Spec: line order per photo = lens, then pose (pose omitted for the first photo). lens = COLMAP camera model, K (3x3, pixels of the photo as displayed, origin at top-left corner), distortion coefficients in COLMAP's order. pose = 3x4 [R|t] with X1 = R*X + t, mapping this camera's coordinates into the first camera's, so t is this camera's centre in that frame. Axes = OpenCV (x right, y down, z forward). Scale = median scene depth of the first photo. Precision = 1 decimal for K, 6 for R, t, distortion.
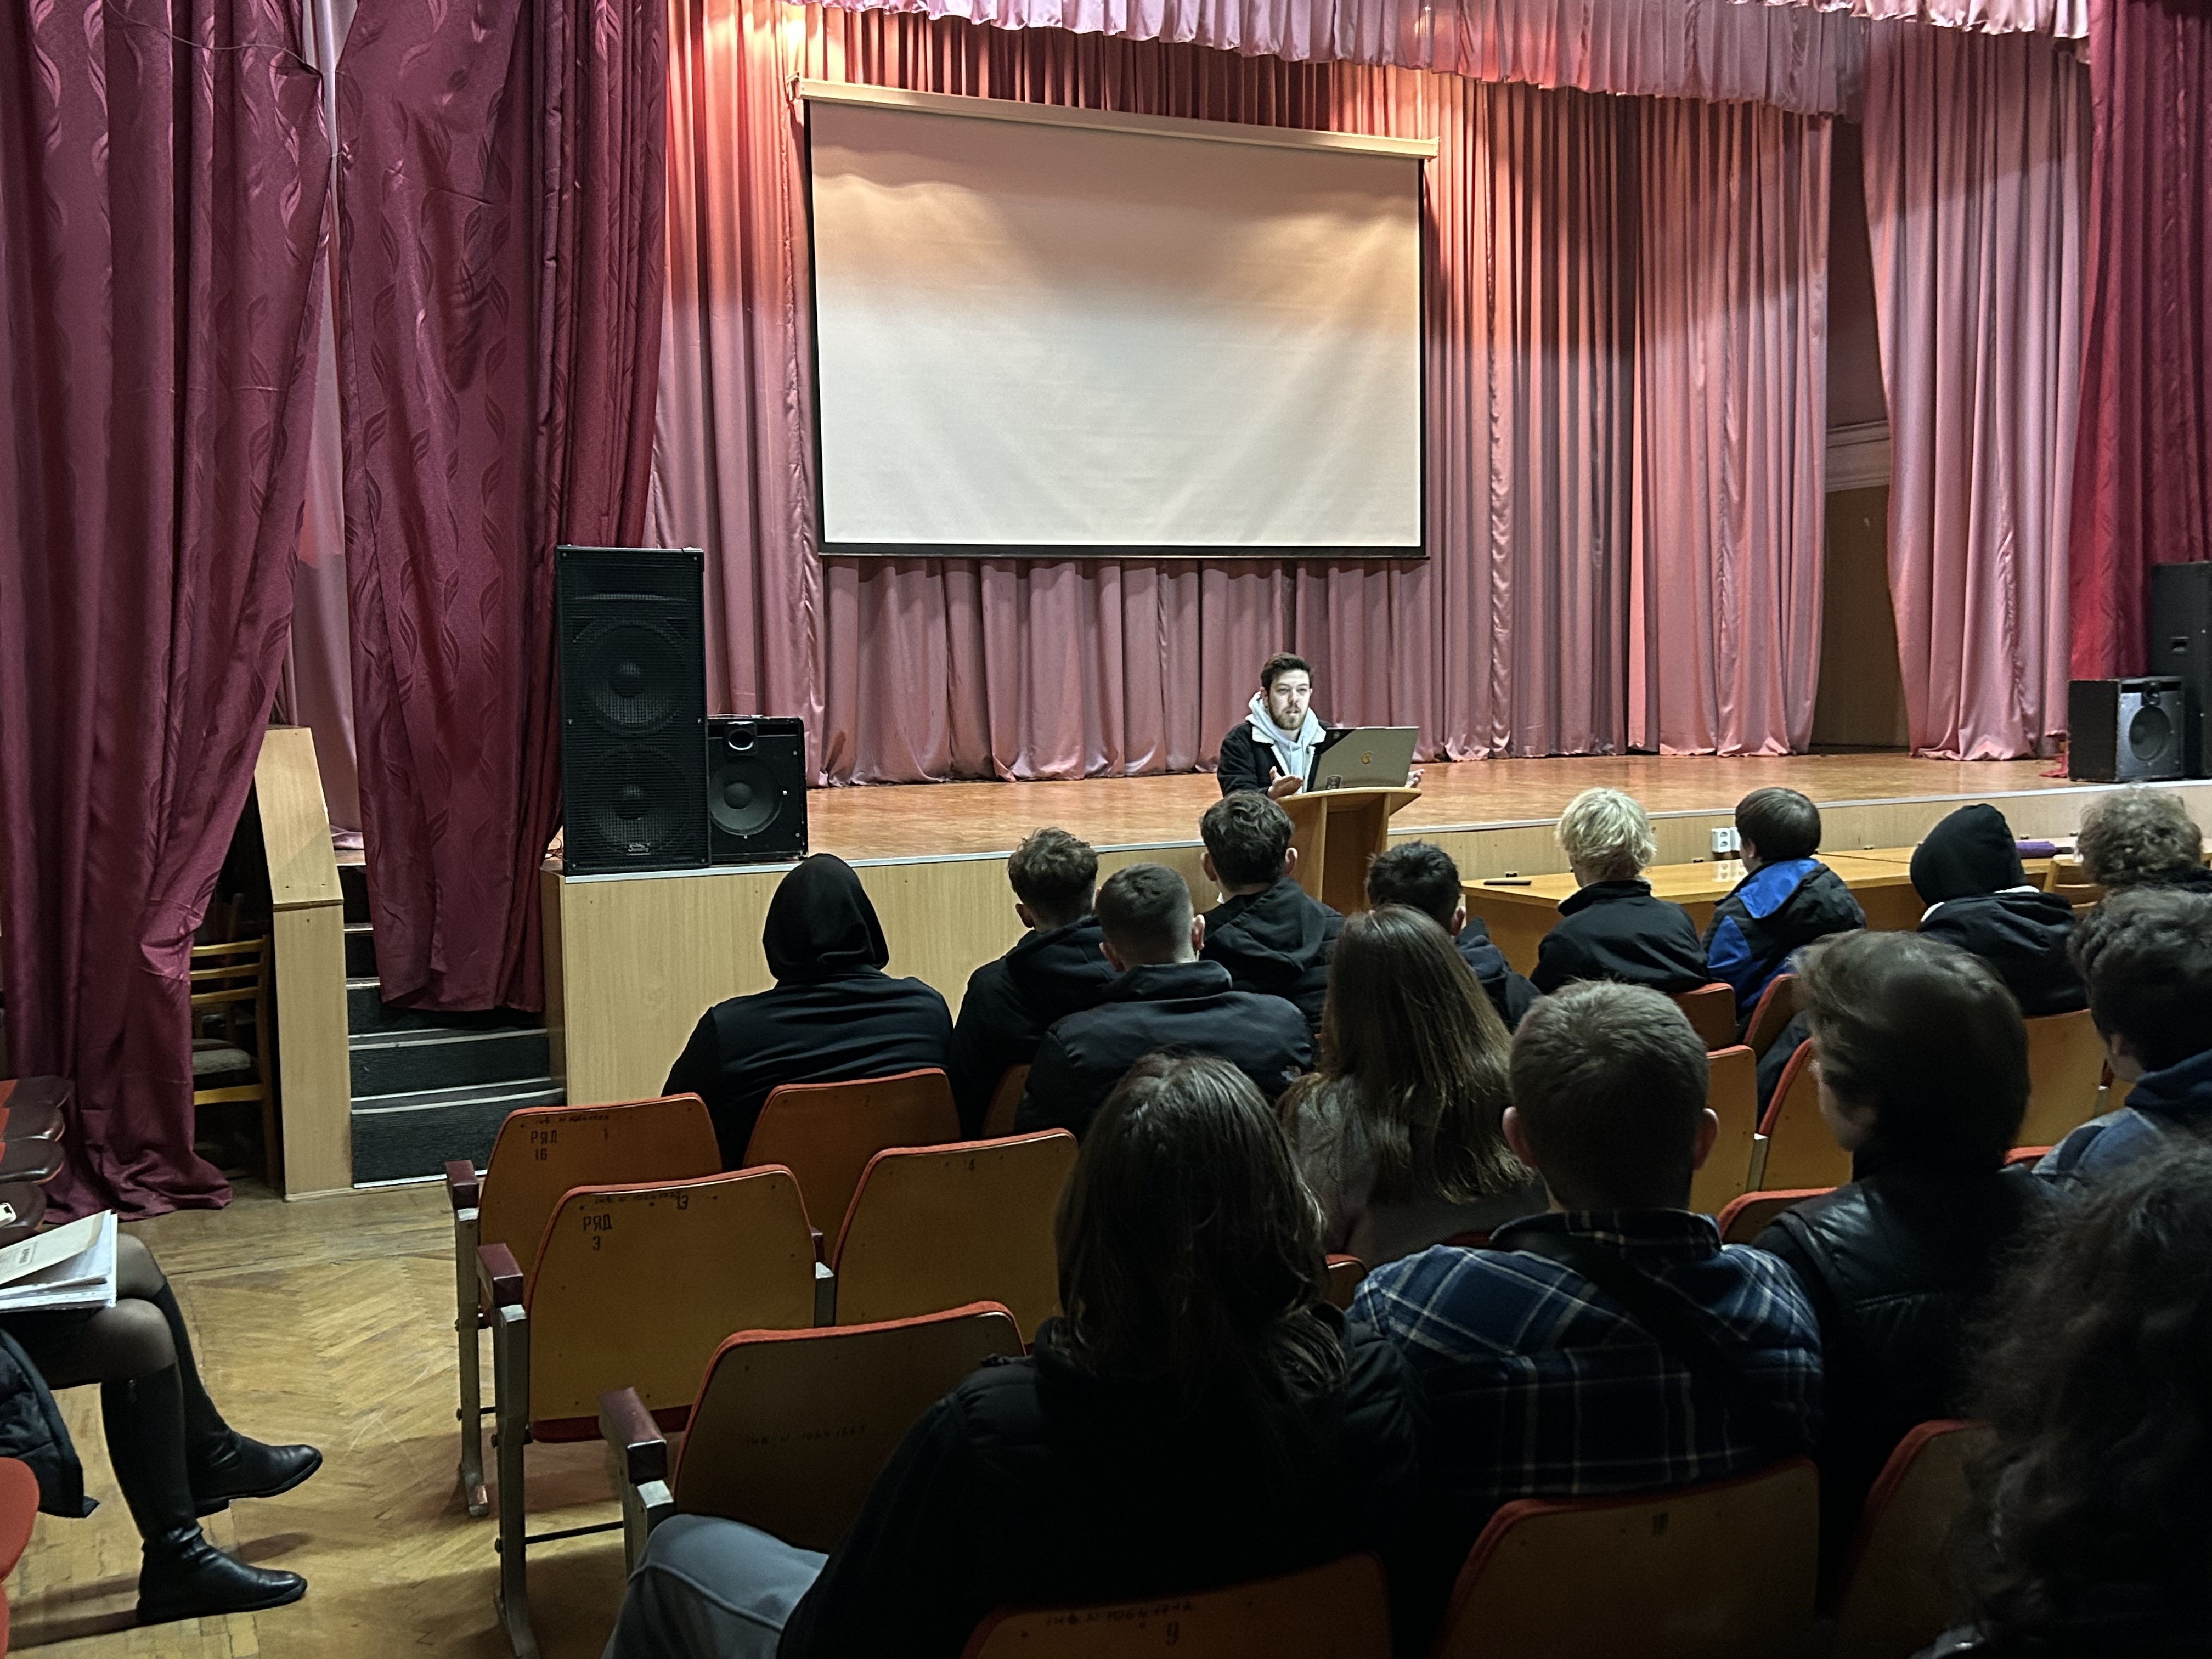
lens RADIAL K [[2263.3, 0, 1106.0], [0, 2263.3, 829.5], [0, 0, 1]] dist [0.103292, -0.086866]
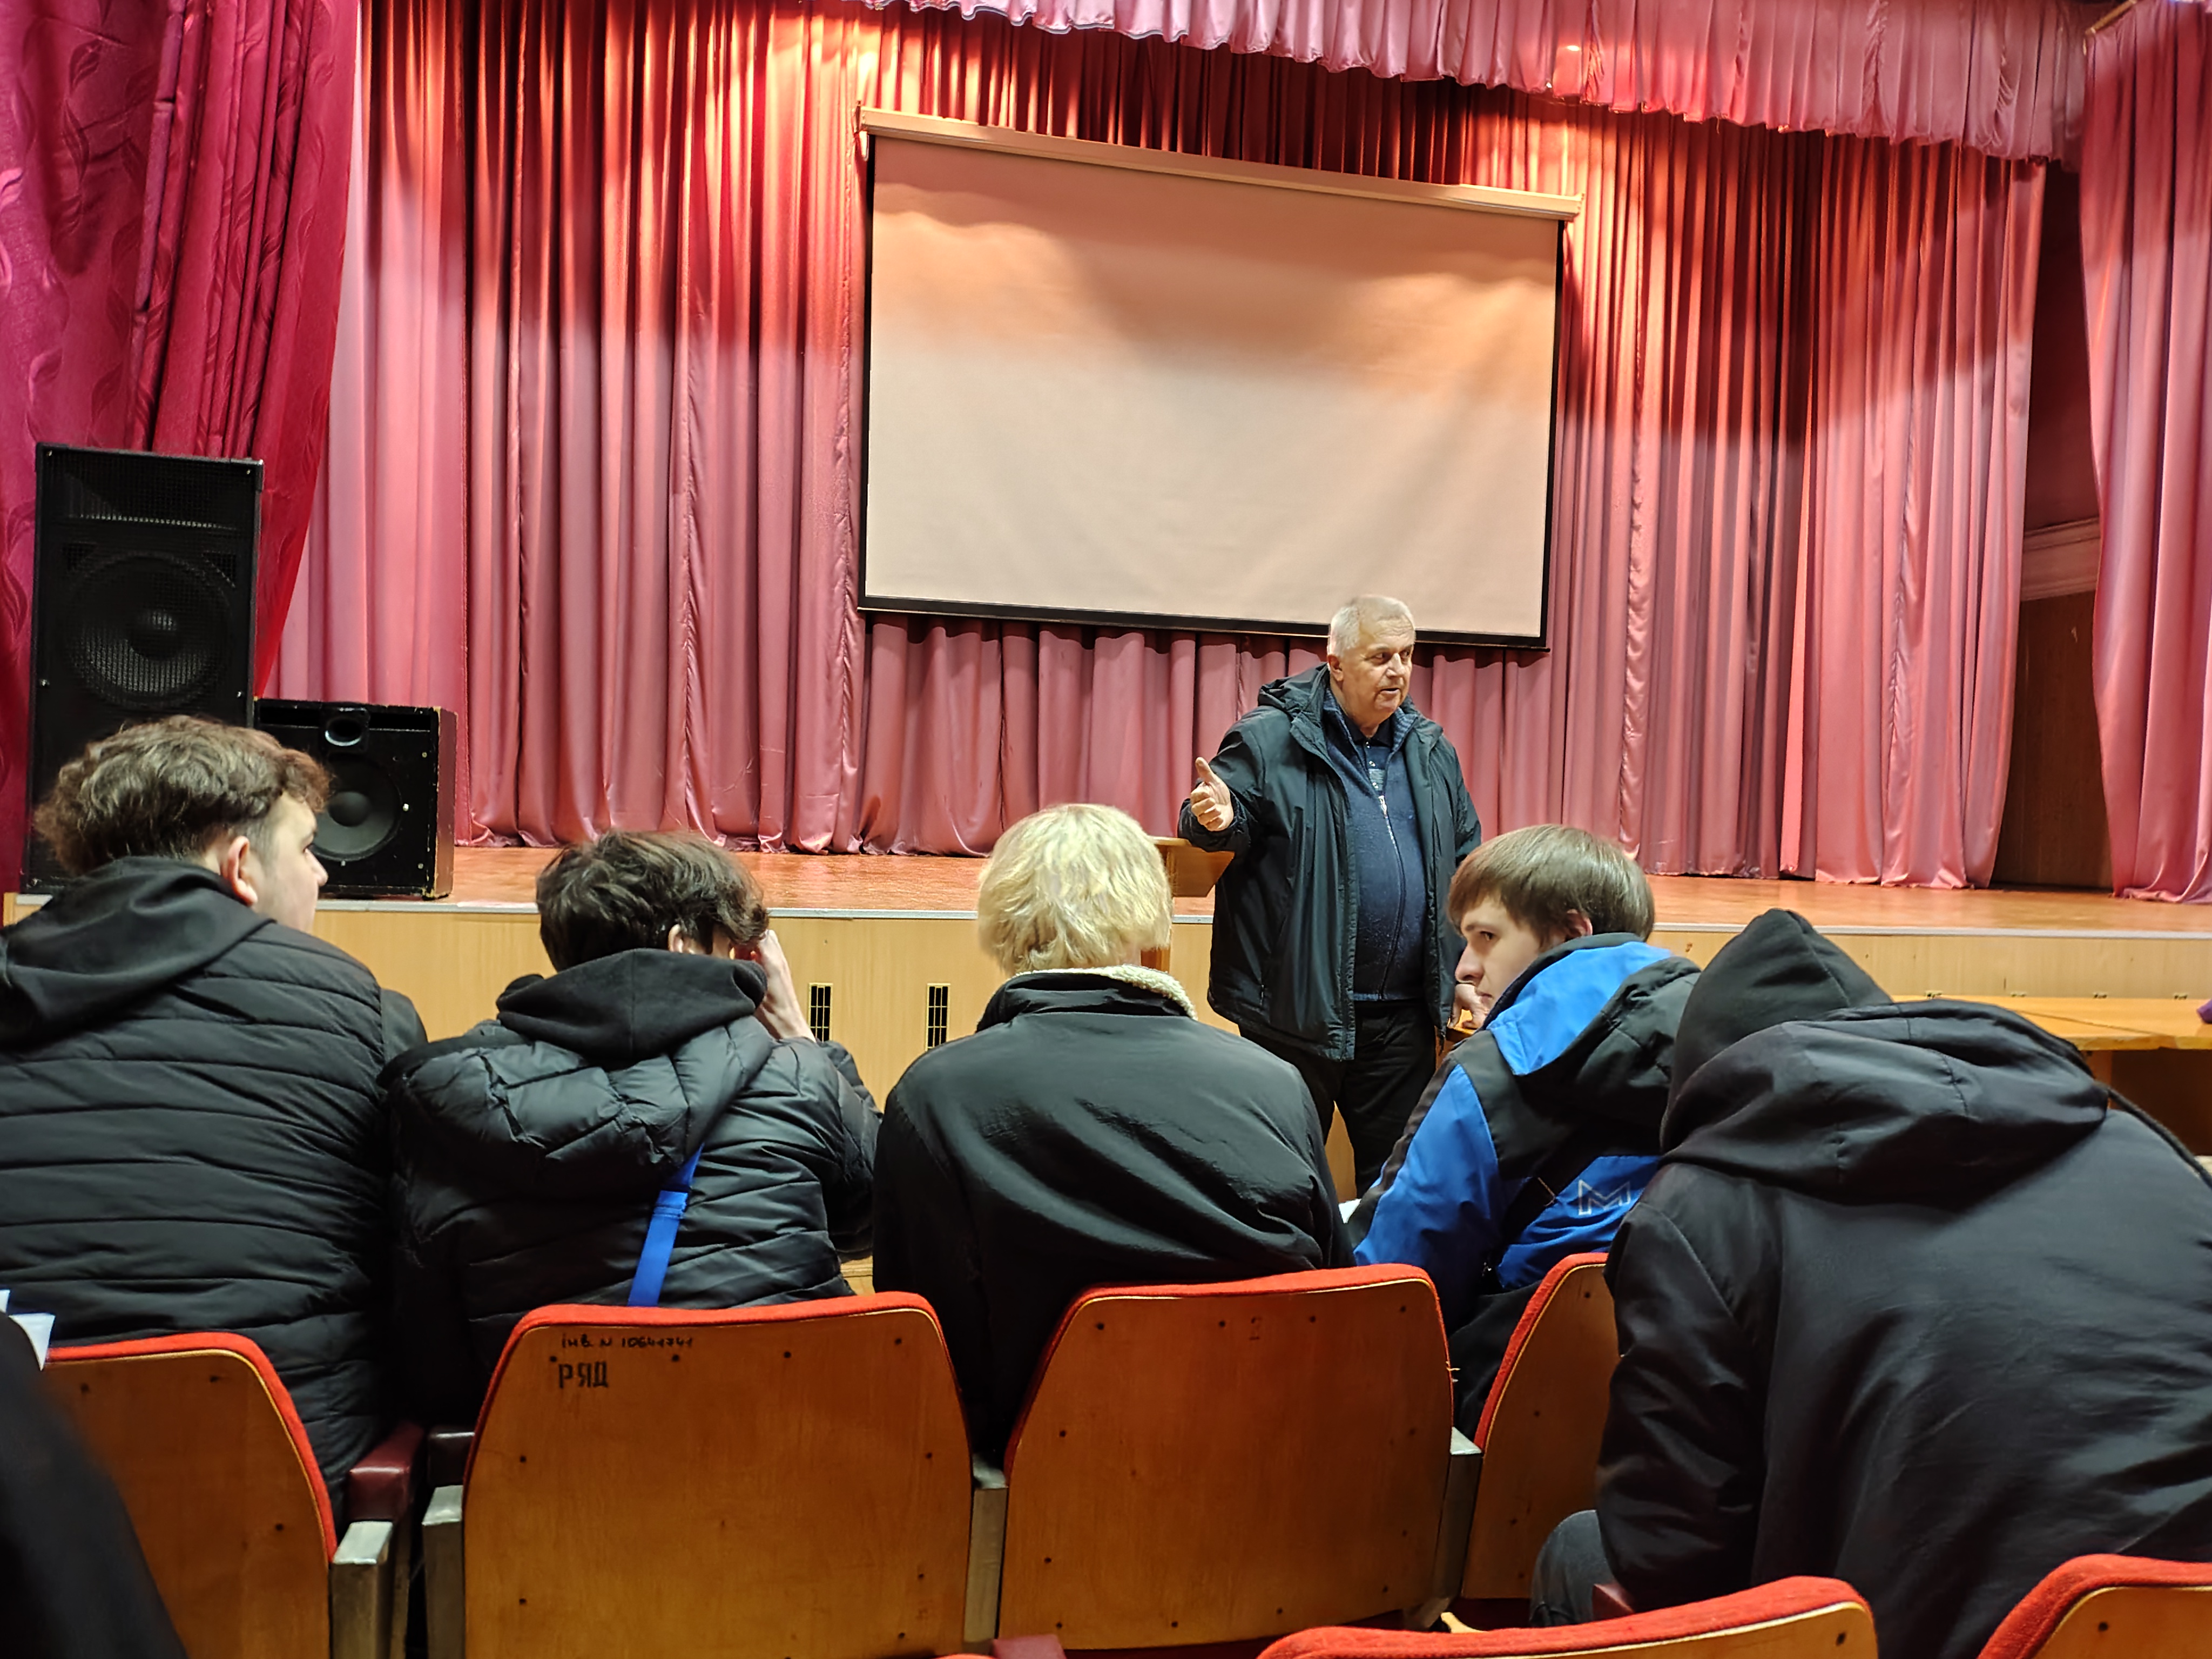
lens RADIAL K [[1763.6, 0, 1111.2], [0, 1763.6, 857.0], [0, 0, 1]] dist [0.079803, -0.064775]
pose [[0.978972, 0.057256, -0.195793, 0.126885], [-0.066331, 0.996991, -0.040106, 0.005366], [0.192908, 0.052250, 0.979825, 0.296347]]
